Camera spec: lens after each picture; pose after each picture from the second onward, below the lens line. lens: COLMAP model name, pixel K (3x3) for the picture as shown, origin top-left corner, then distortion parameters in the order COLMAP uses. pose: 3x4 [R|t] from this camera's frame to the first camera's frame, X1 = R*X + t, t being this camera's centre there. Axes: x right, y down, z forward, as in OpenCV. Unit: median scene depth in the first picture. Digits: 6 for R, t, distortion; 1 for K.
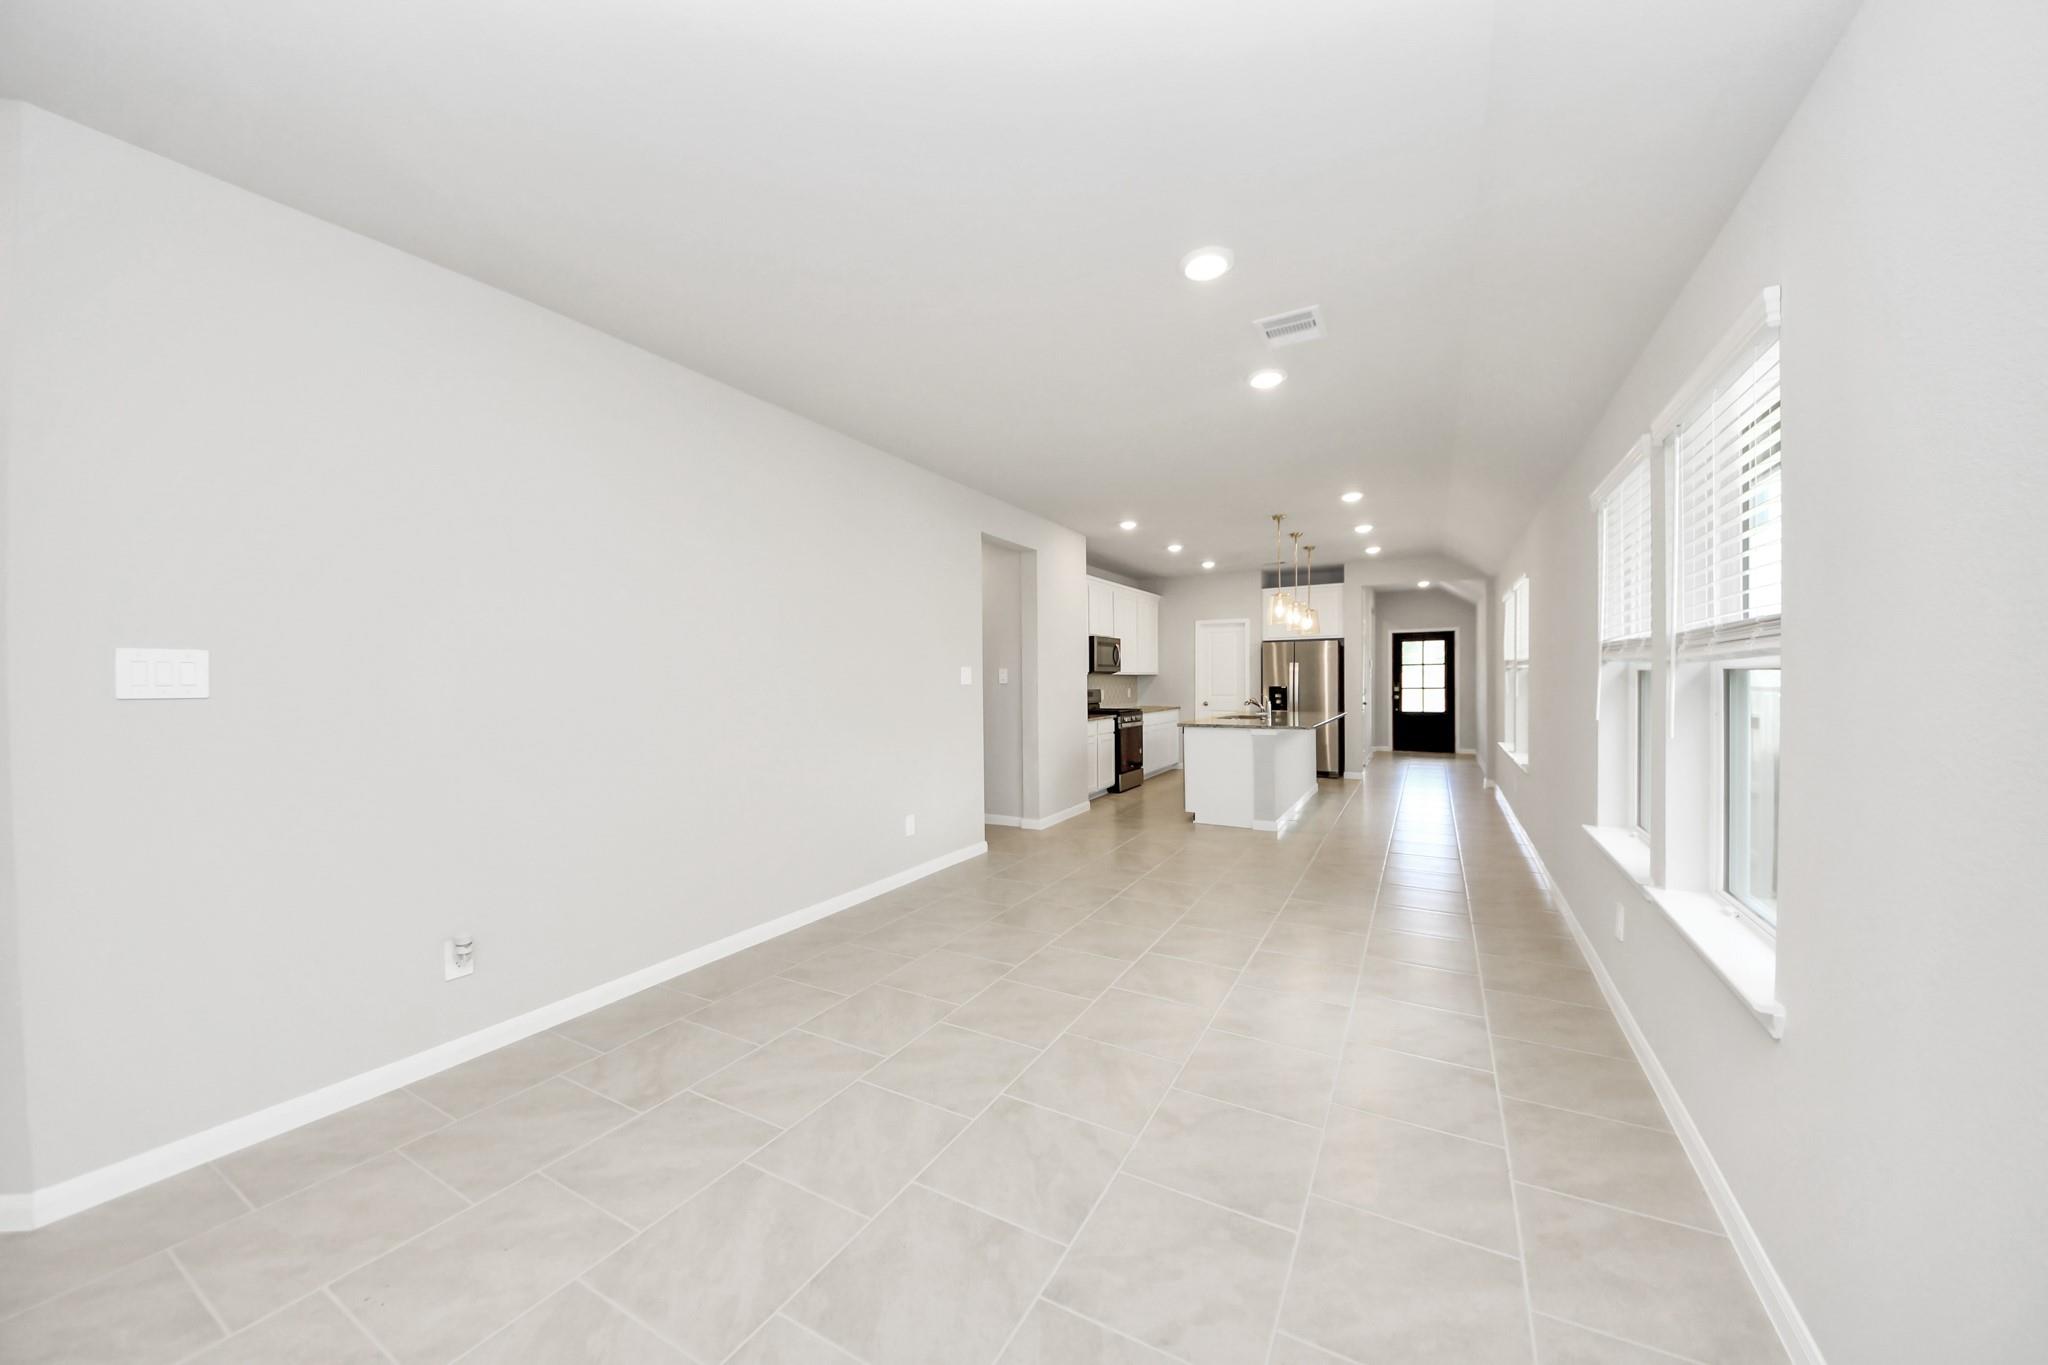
lens RADIAL K [[722.2, 0, 1015.9], [0, 722.2, 687.6], [0, 0, 1]] dist [0.030897, -0.017855]
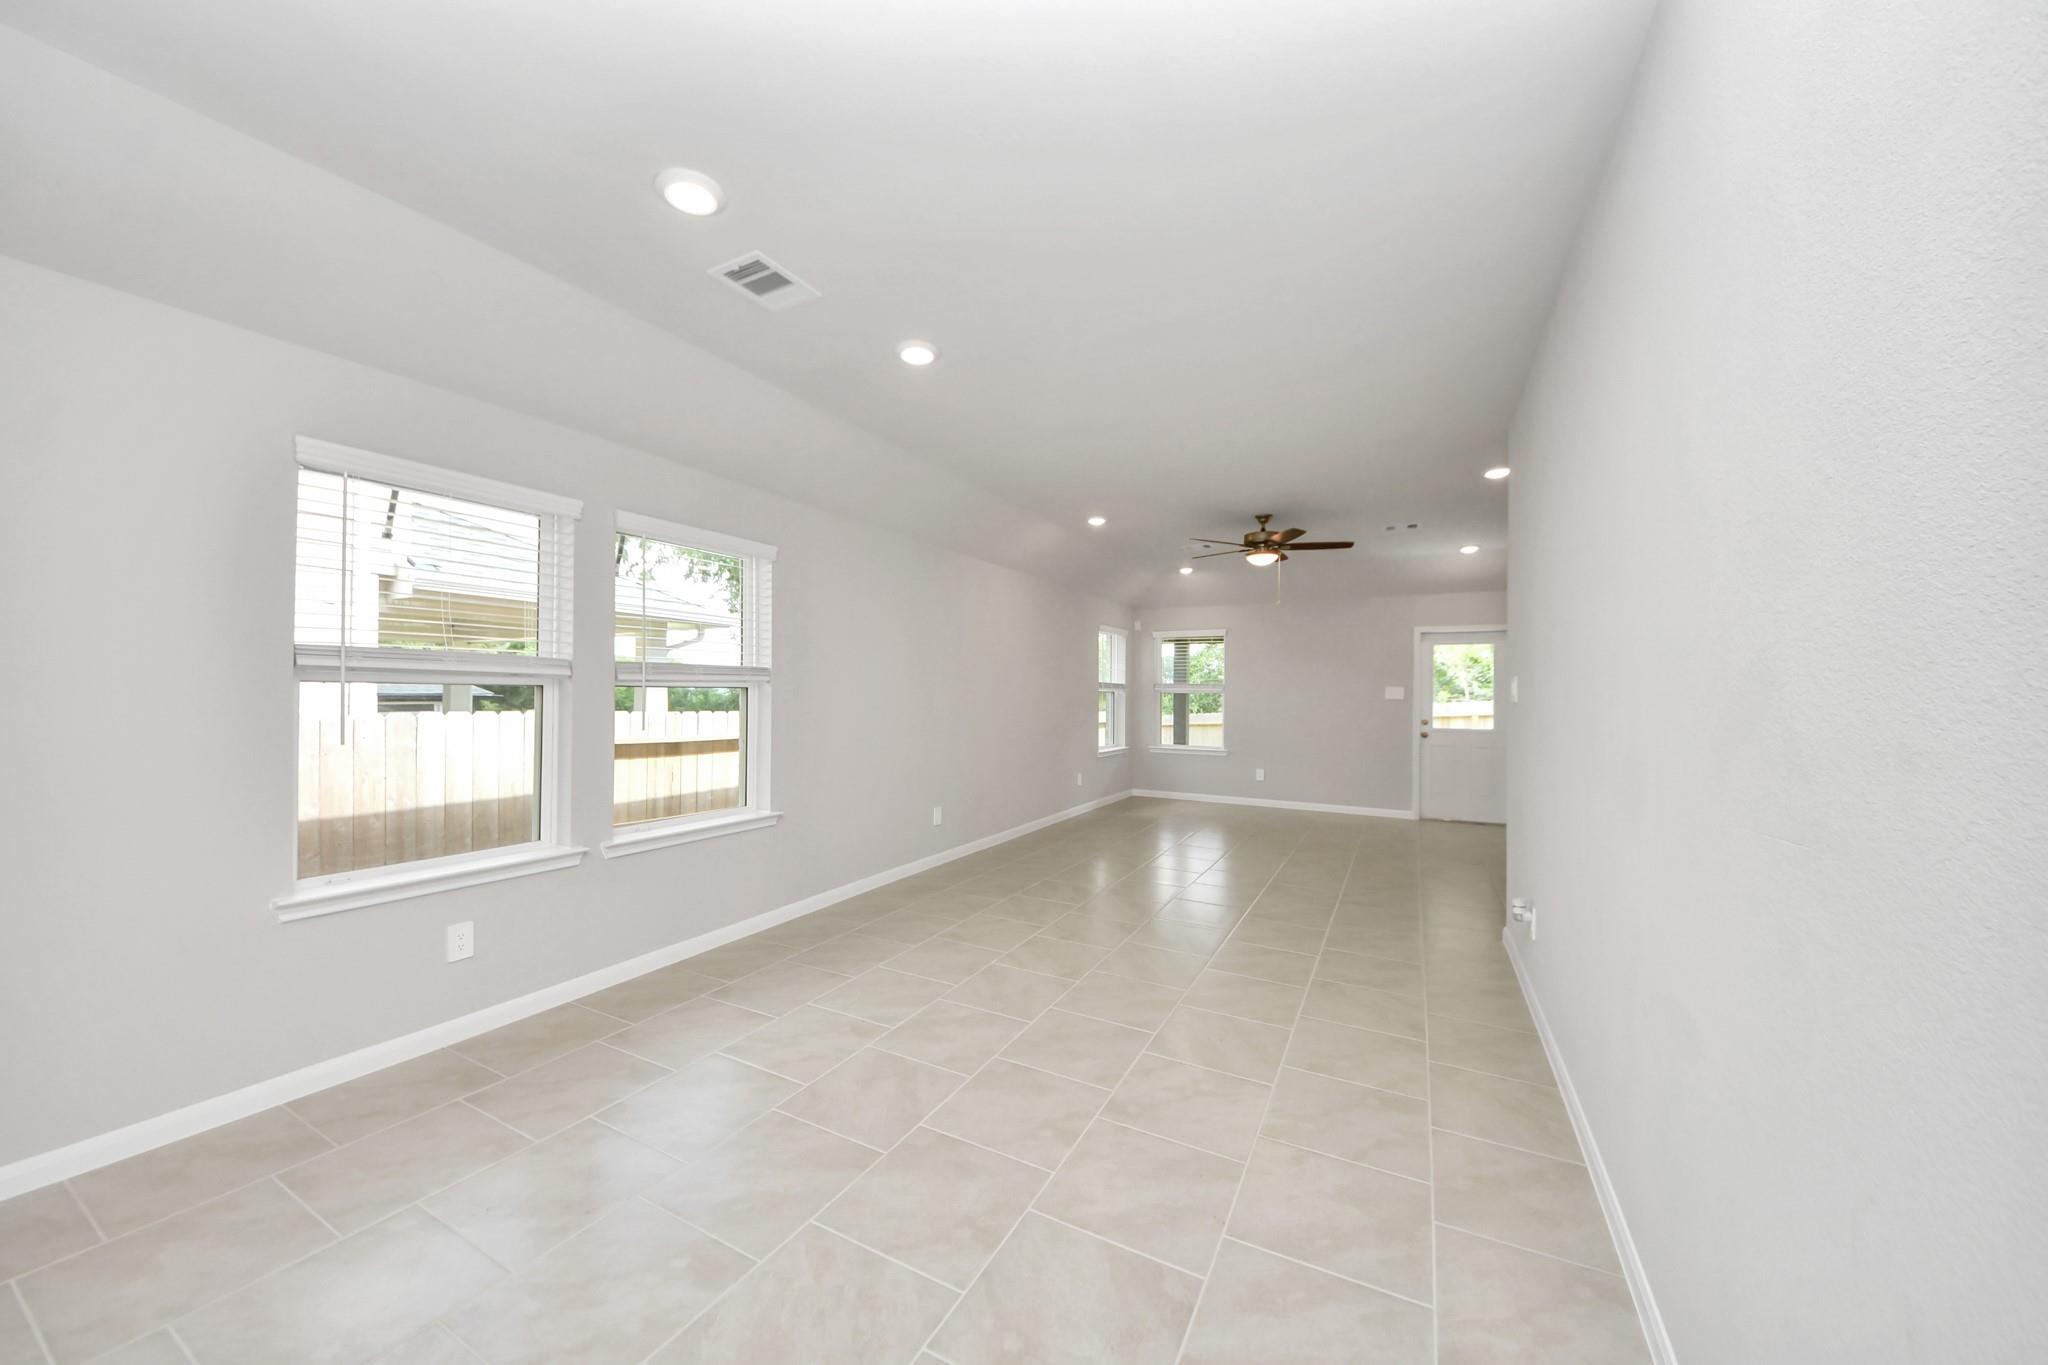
lens RADIAL K [[722.2, 0, 1015.9], [0, 722.2, 687.6], [0, 0, 1]] dist [0.030897, -0.017855]
pose [[-0.999737, 0.001022, -0.022928, 0.031503], [0.000919, 0.999989, 0.004528, -0.006471], [0.022932, 0.004506, -0.999727, 0.572367]]
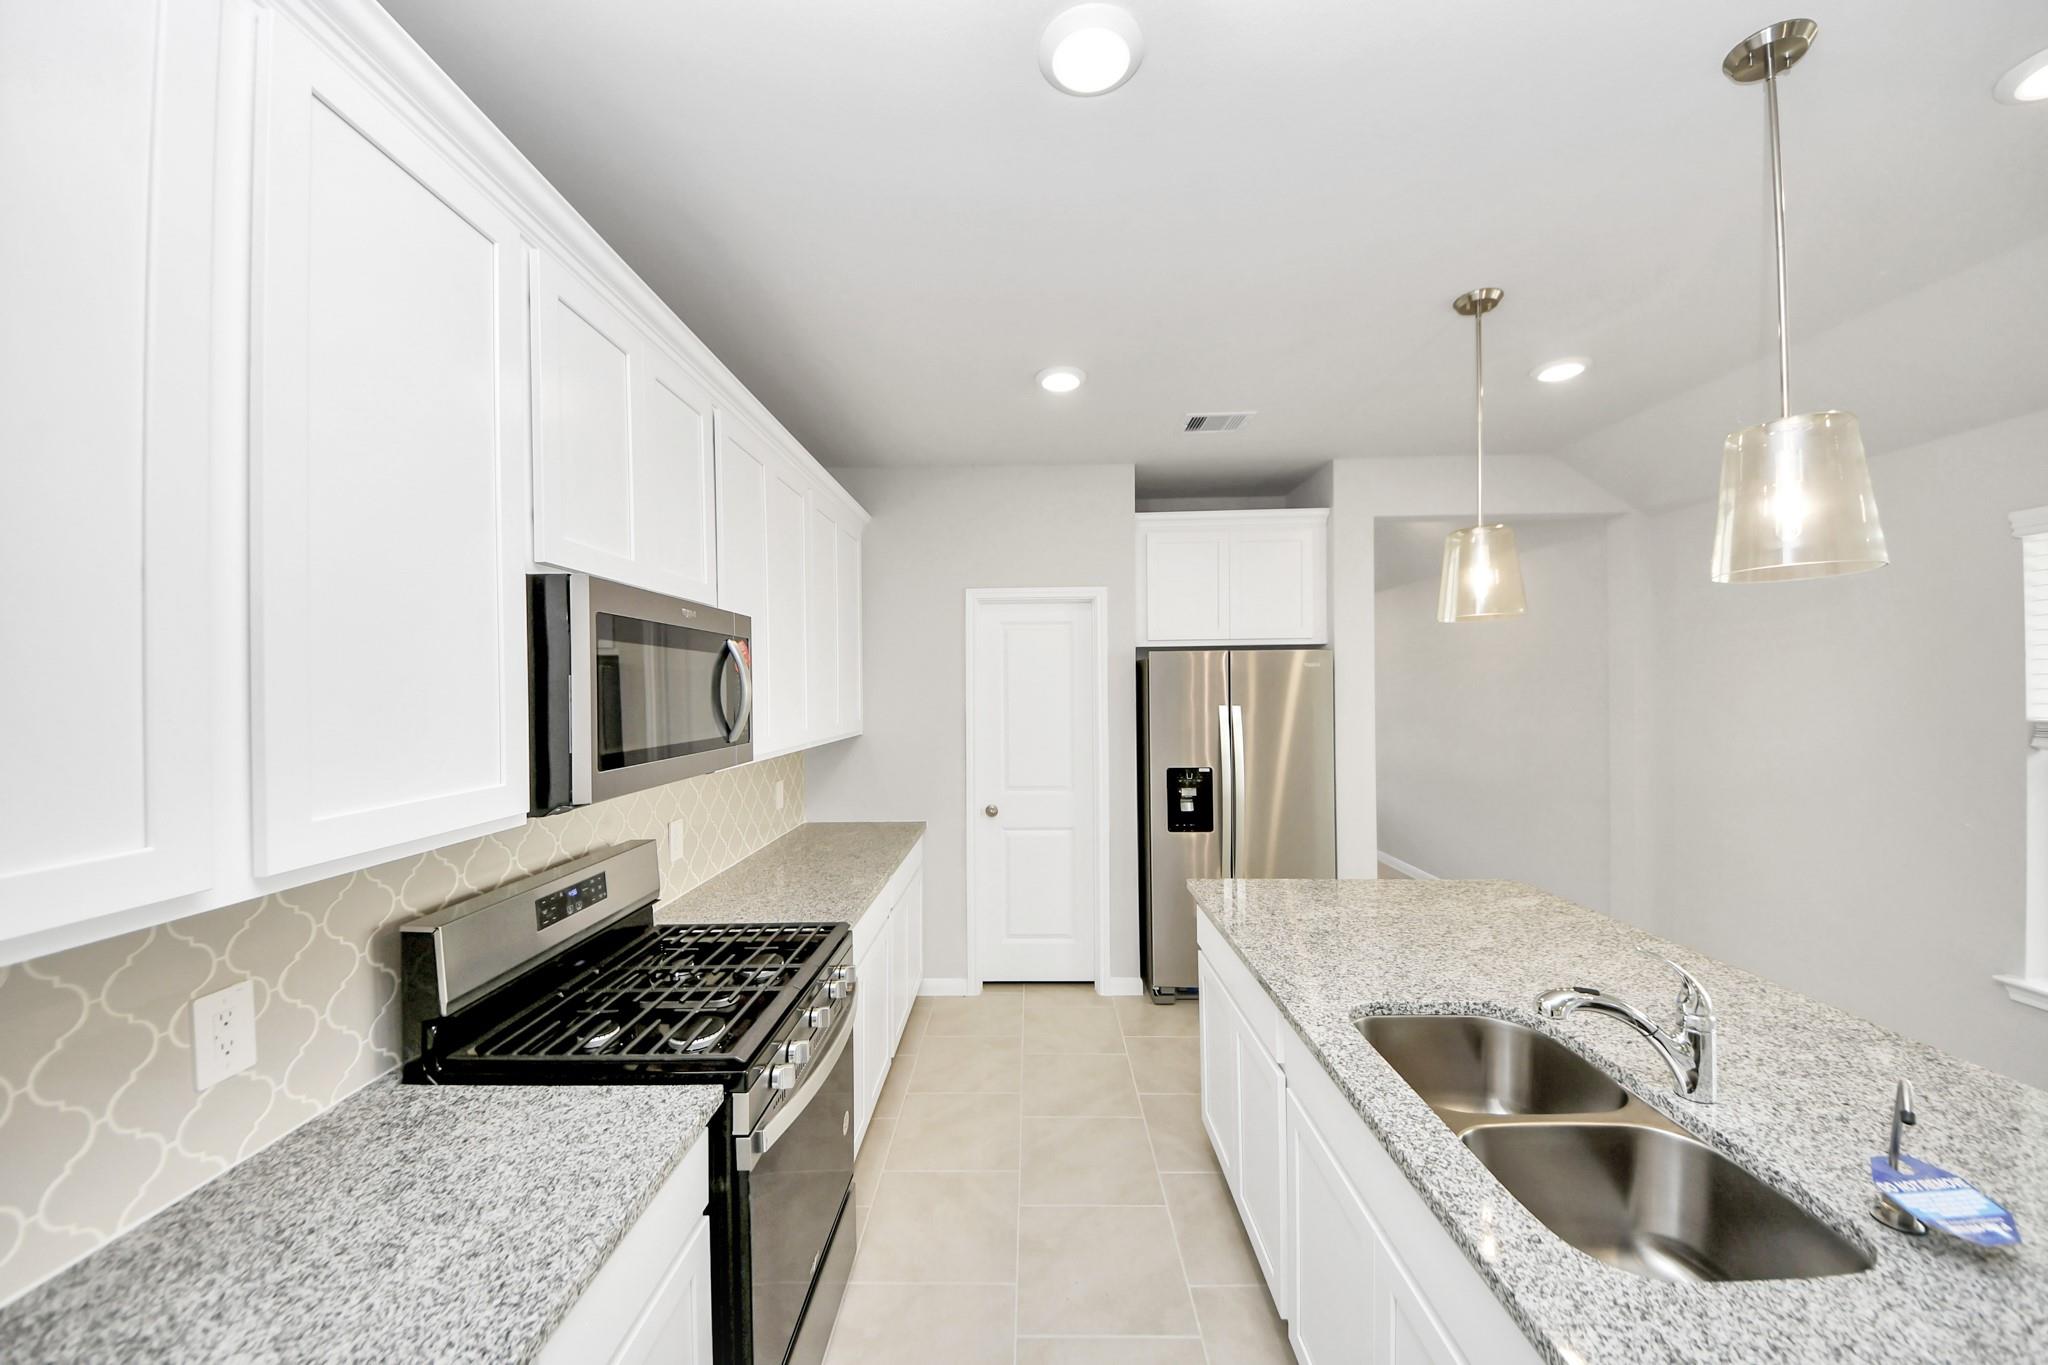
lens RADIAL K [[722.2, 0, 1015.9], [0, 722.2, 687.6], [0, 0, 1]] dist [0.030897, -0.017855]
pose [[0.878275, 0.000629, 0.478155, 0.099837], [0.007035, 0.999874, -0.014238, -0.037737], [-0.478104, 0.015869, 0.878160, 0.694458]]
